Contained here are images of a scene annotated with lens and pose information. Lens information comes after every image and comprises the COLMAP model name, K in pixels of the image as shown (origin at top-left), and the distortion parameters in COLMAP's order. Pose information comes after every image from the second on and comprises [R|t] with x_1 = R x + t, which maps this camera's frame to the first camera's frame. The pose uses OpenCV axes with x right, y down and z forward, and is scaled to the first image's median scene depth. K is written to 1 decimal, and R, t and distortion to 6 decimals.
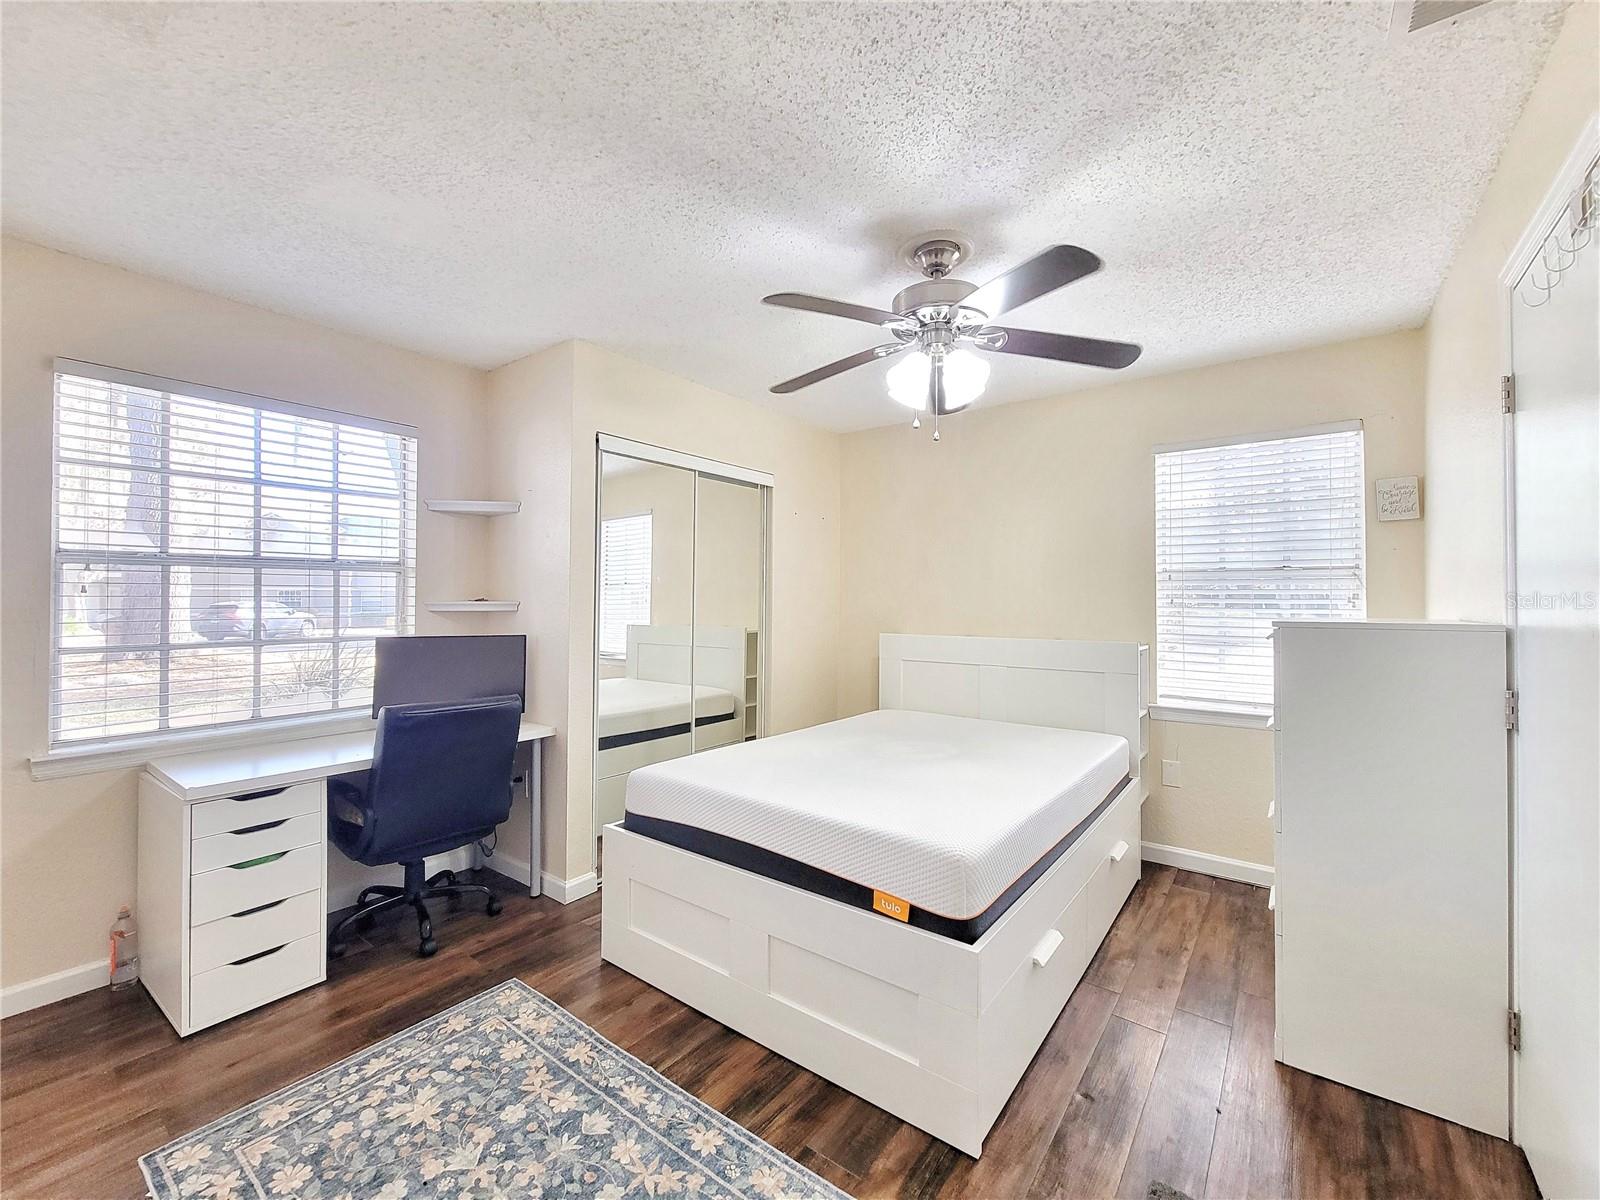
lens RADIAL K [[653.1, 0, 801.5], [0, 653.1, 596.6], [0, 0, 1]] dist [-0.000535, 0.000276]
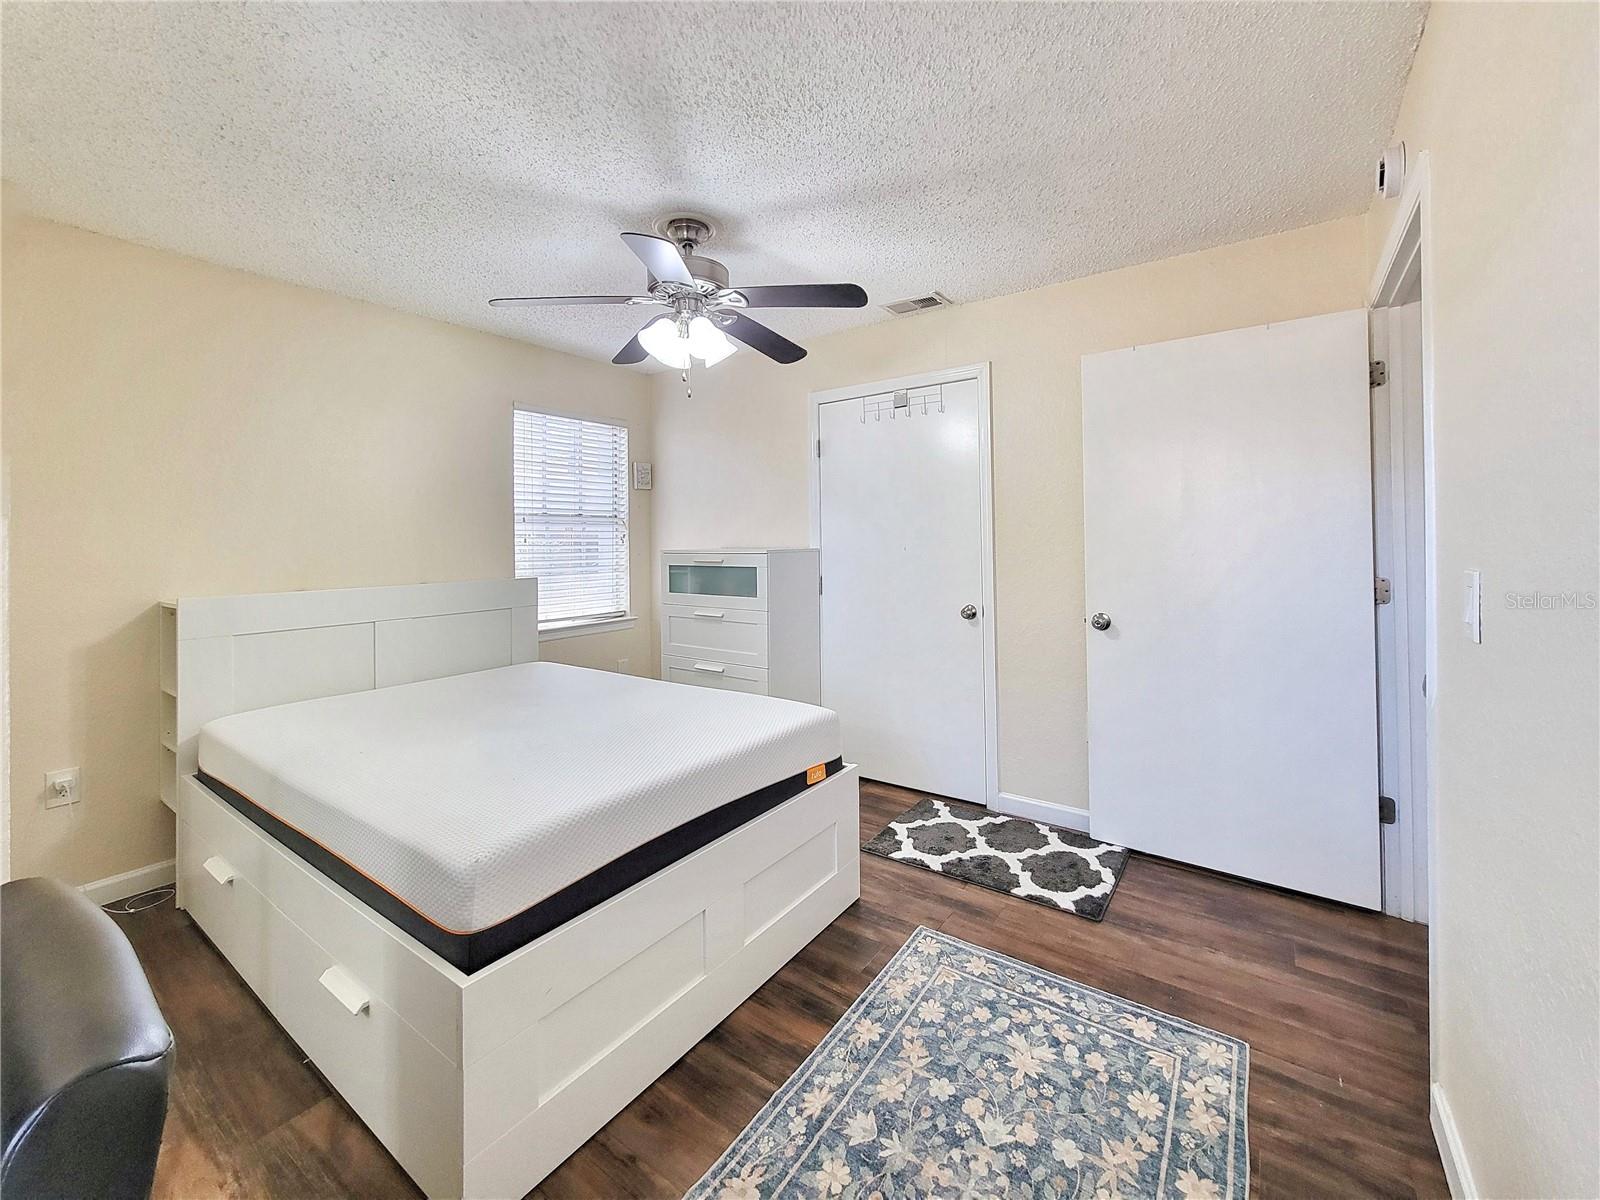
lens RADIAL K [[653.1, 0, 803.7], [0, 653.1, 538.1], [0, 0, 1]] dist [-0.000535, 0.000276]
pose [[-0.032670, 0.000308, 0.999466, -1.193474], [-0.000732, 1.000000, -0.000332, 0.007956], [-0.999466, -0.000742, -0.032670, 1.104612]]
